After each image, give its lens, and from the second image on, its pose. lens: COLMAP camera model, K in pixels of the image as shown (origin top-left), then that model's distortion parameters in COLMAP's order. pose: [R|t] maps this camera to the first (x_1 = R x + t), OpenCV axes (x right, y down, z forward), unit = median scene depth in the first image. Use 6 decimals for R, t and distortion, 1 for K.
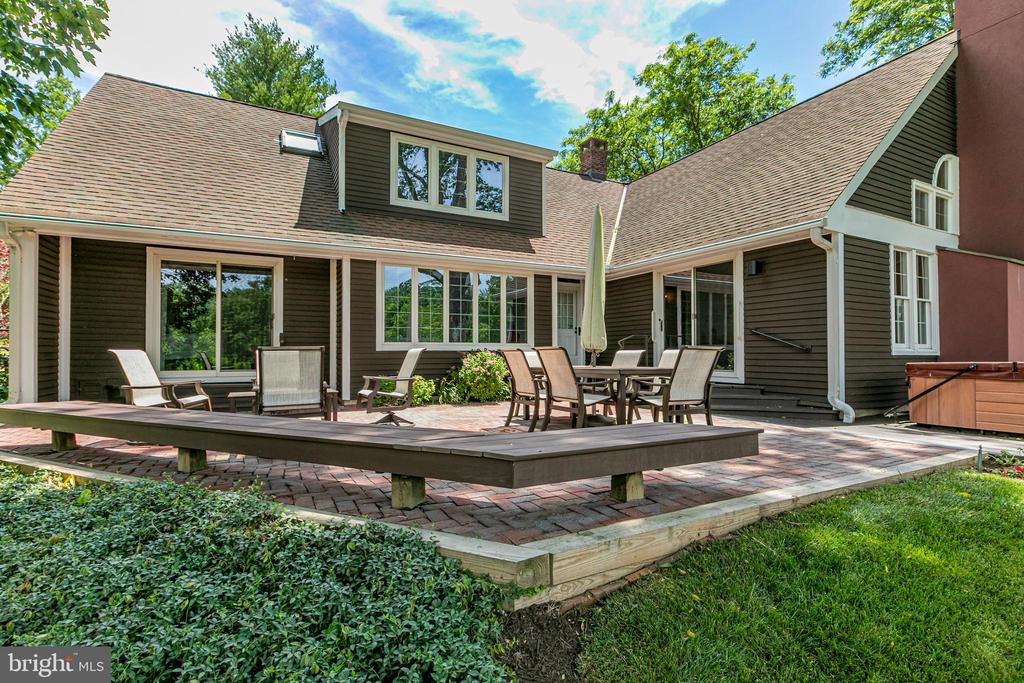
lens RADIAL K [[462.2, 0, 516.2], [0, 462.2, 341.8], [0, 0, 1]] dist [0.001255, 0.000536]
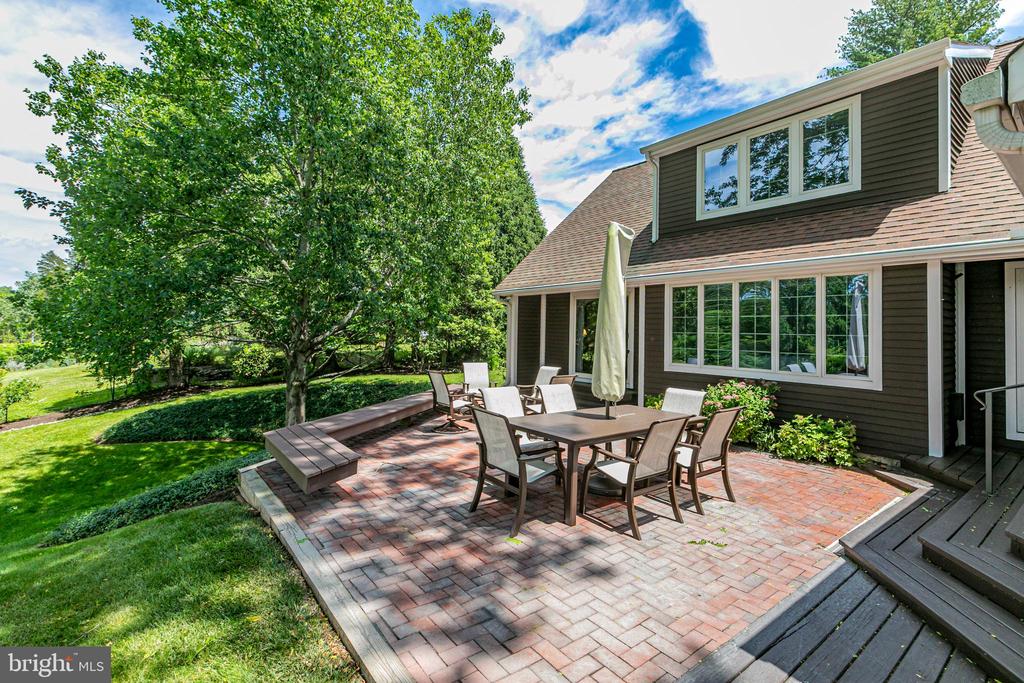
lens RADIAL K [[462.2, 0, 514.6], [0, 462.2, 332.8], [0, 0, 1]] dist [0.001255, 0.000536]
pose [[0.188346, 0.004727, -0.982091, 0.582487], [-0.009745, 0.999948, 0.002944, -0.058258], [0.982054, 0.009016, 0.188382, 0.422389]]
